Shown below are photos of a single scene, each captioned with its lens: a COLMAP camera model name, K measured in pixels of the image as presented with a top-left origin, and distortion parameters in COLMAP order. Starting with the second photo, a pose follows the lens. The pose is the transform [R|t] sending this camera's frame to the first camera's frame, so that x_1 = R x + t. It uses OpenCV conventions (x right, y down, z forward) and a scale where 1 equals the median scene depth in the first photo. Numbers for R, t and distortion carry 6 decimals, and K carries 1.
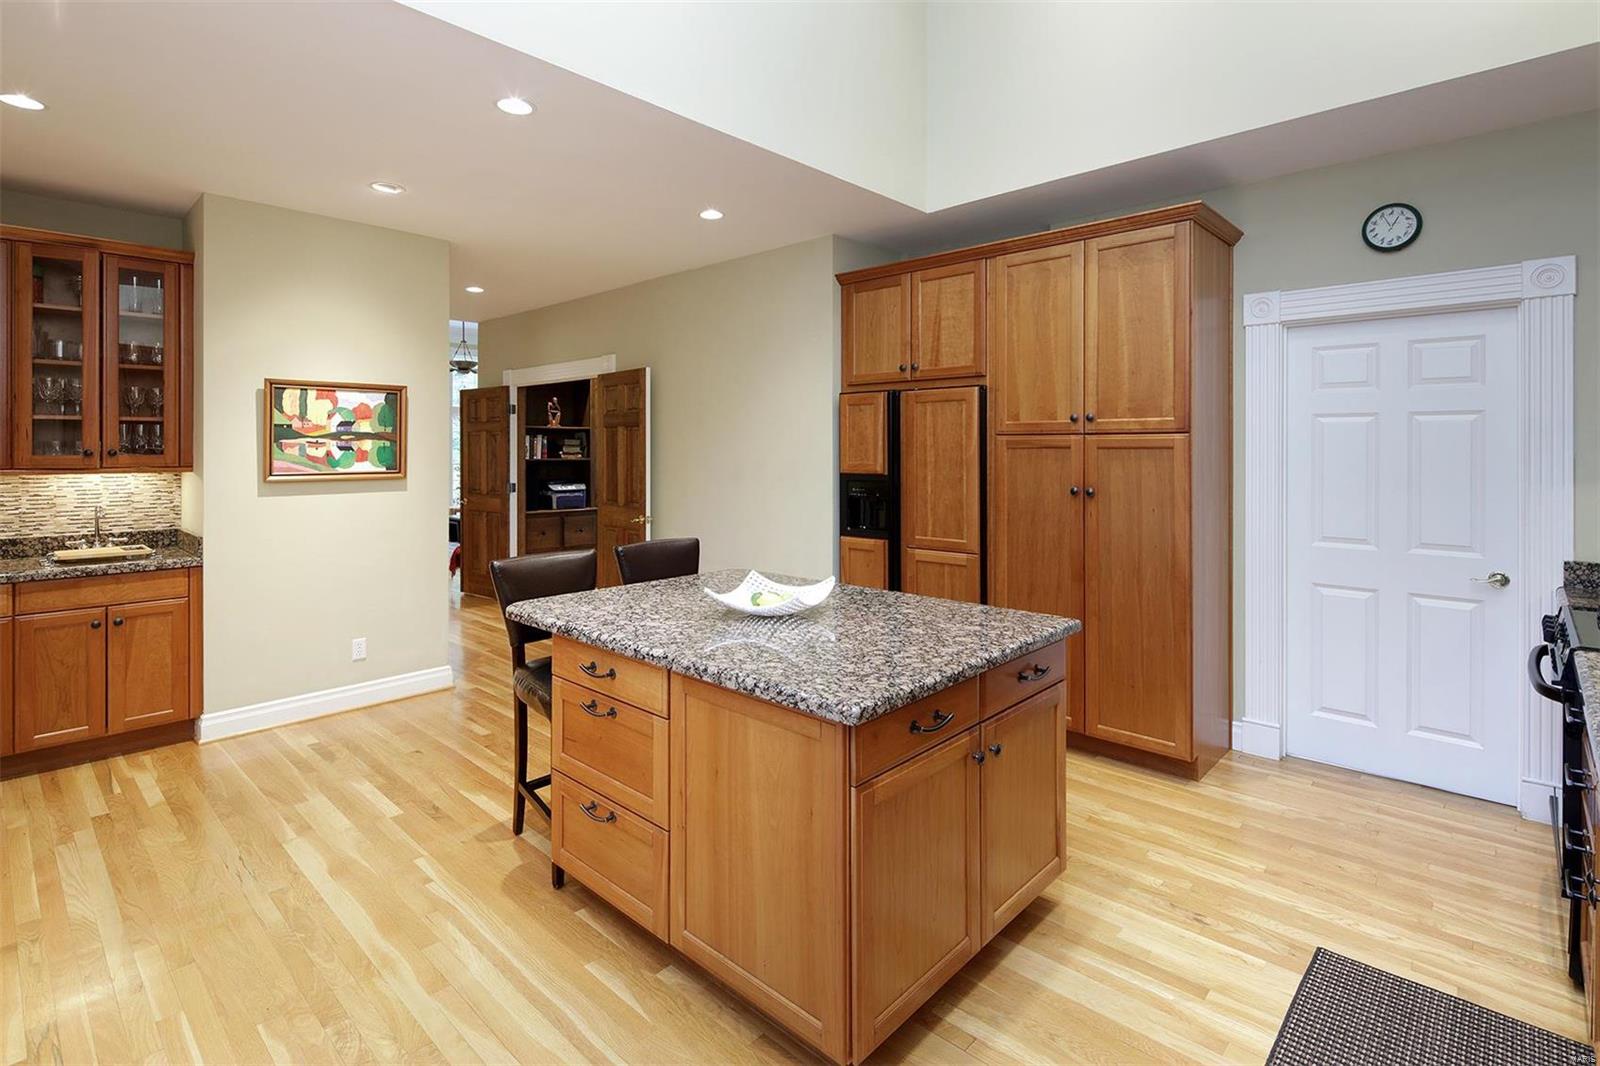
lens RADIAL K [[764.1, 0, 801.0], [0, 764.1, 462.4], [0, 0, 1]] dist [0.012584, 0.000016]
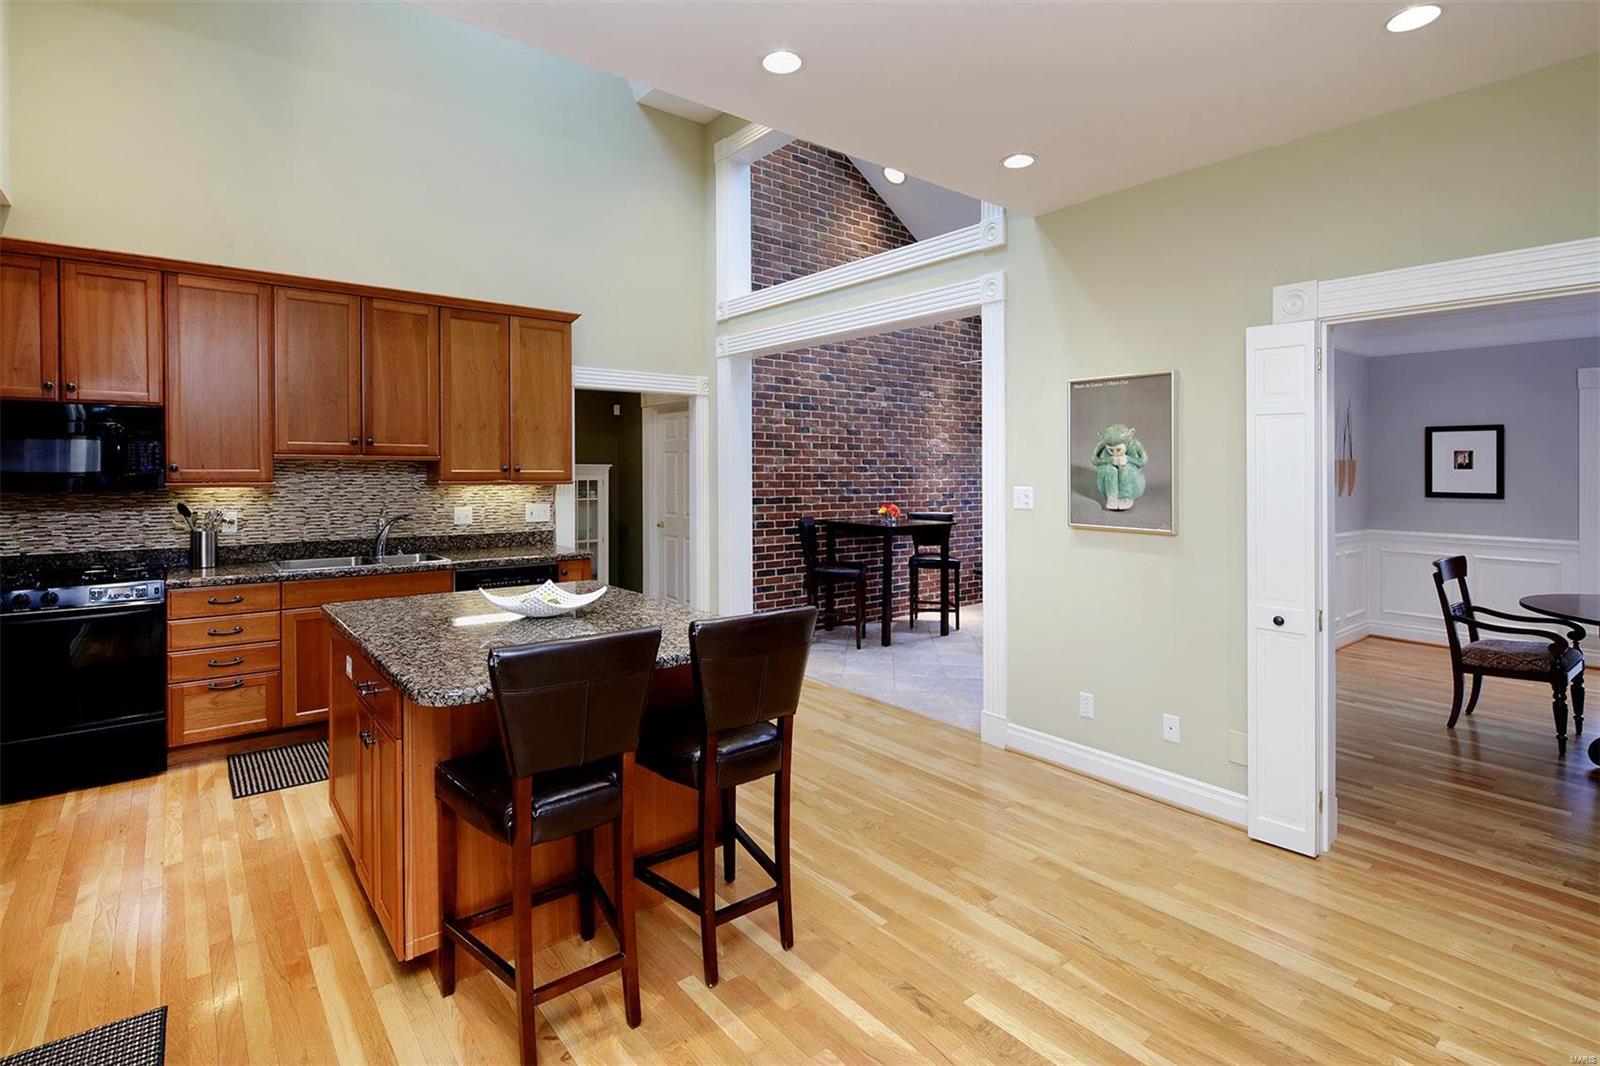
lens RADIAL K [[764.1, 0, 801.0], [0, 764.1, 462.4], [0, 0, 1]] dist [0.012584, 0.000016]
pose [[-0.987790, -0.004802, 0.155714, -0.521153], [-0.005615, 0.999973, -0.004778, -0.019631], [-0.155687, -0.005594, -0.987791, 1.849632]]
